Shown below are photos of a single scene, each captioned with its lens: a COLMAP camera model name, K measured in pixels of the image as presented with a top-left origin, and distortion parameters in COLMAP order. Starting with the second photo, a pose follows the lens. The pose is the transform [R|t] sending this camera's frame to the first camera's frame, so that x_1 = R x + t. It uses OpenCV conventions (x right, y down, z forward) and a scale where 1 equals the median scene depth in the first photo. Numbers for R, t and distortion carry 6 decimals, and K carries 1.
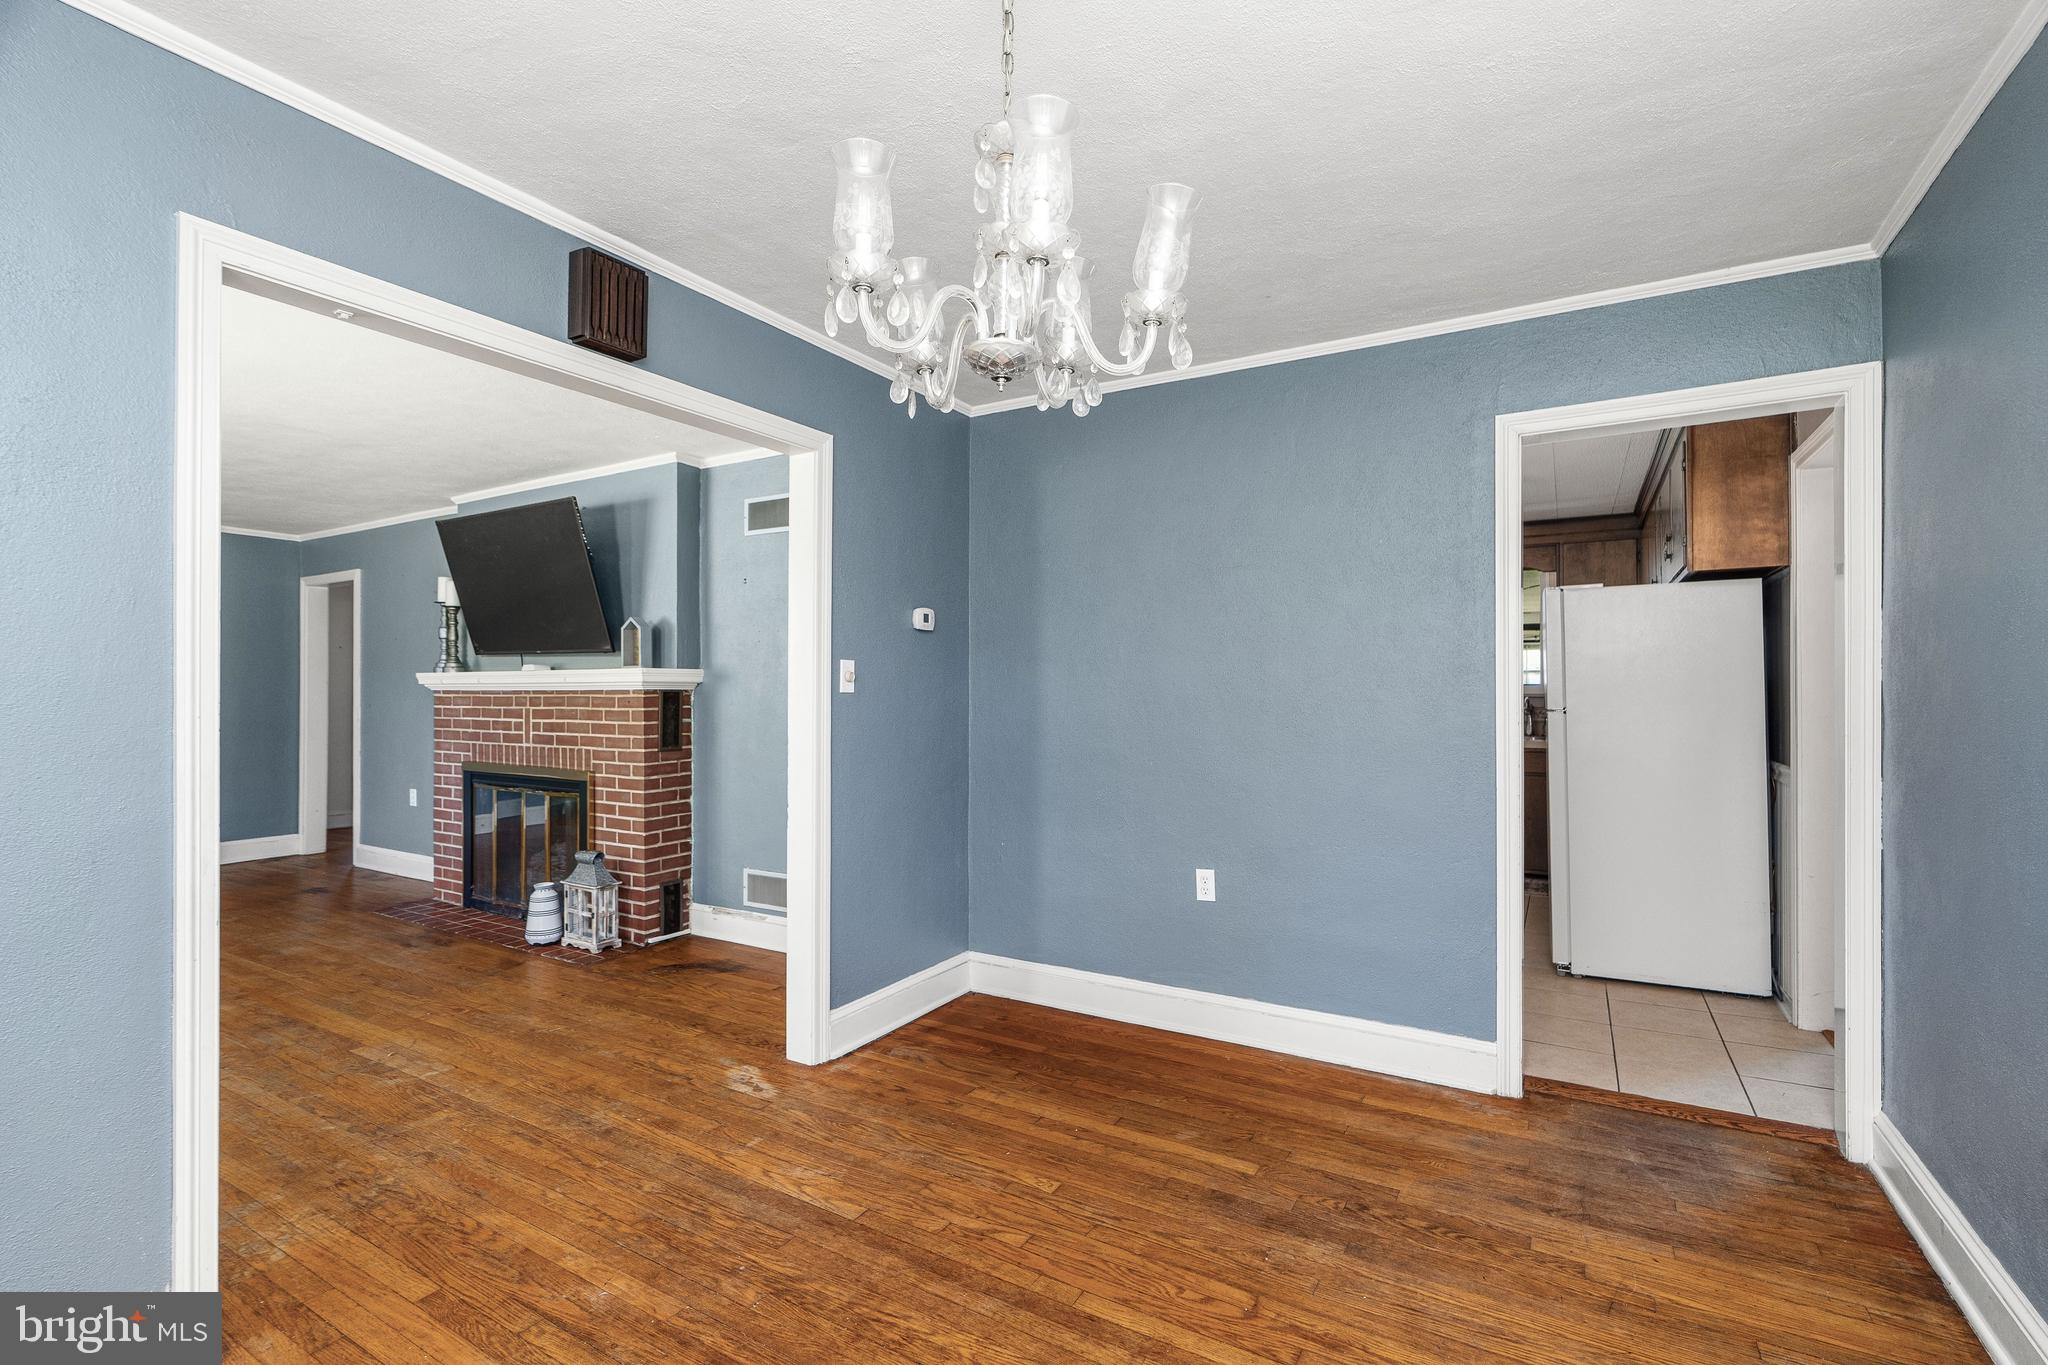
lens RADIAL K [[924.8, 0, 1022.7], [0, 924.8, 674.5], [0, 0, 1]] dist [-0.005208, 0.001369]
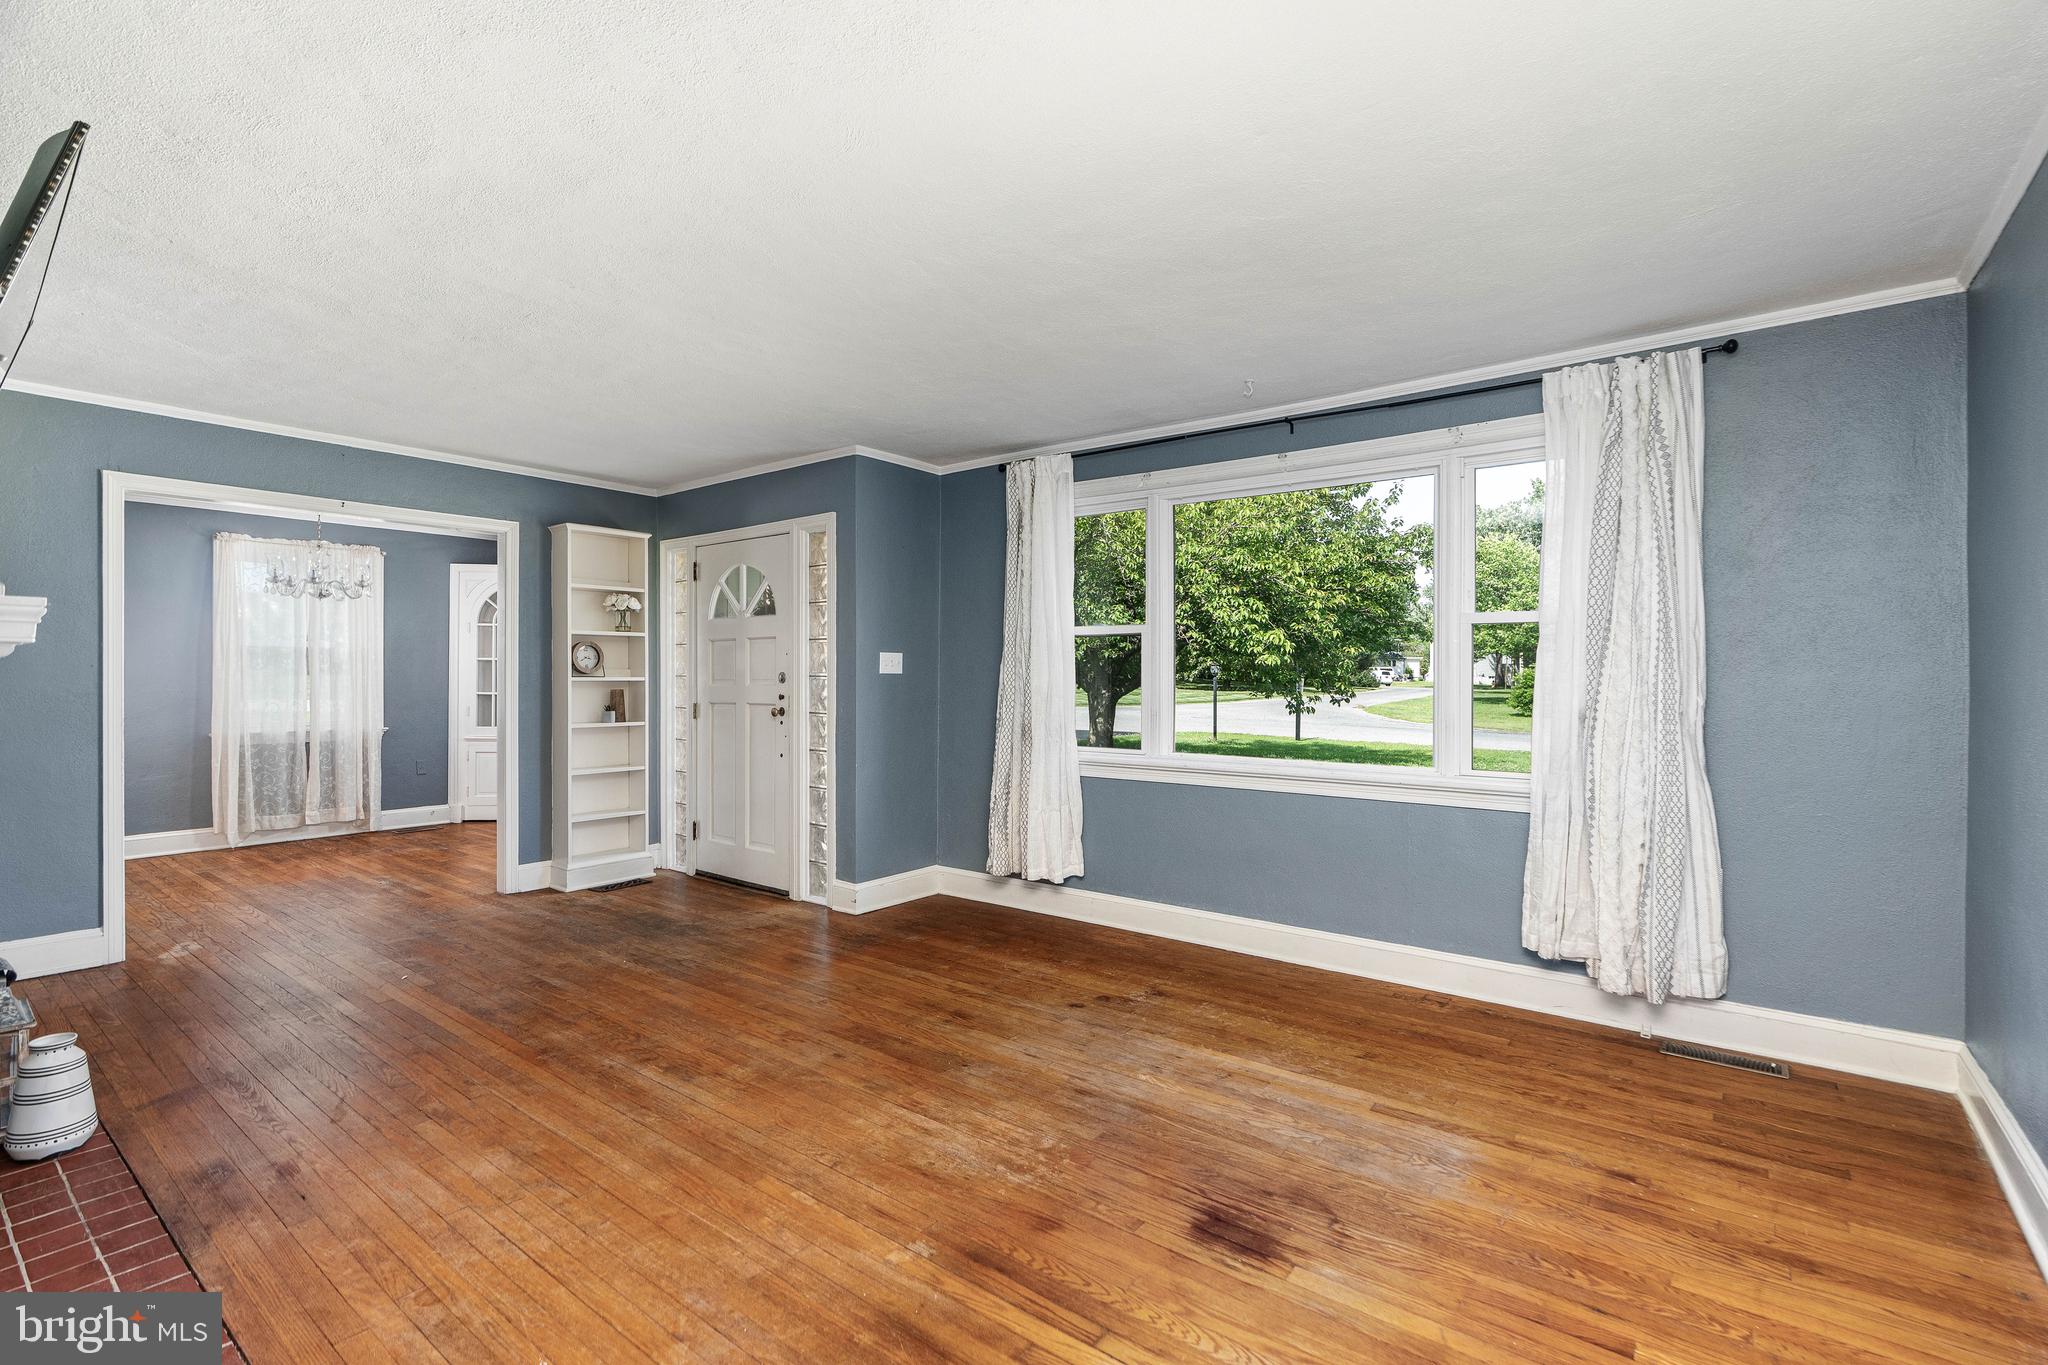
lens RADIAL K [[924.8, 0, 1029.0], [0, 924.8, 683.3], [0, 0, 1]] dist [-0.005208, 0.001369]
pose [[-0.991871, -0.004892, 0.127156, -1.126225], [-0.006544, 0.999899, -0.012577, 0.027060], [-0.127082, -0.013307, -0.991803, 1.439228]]
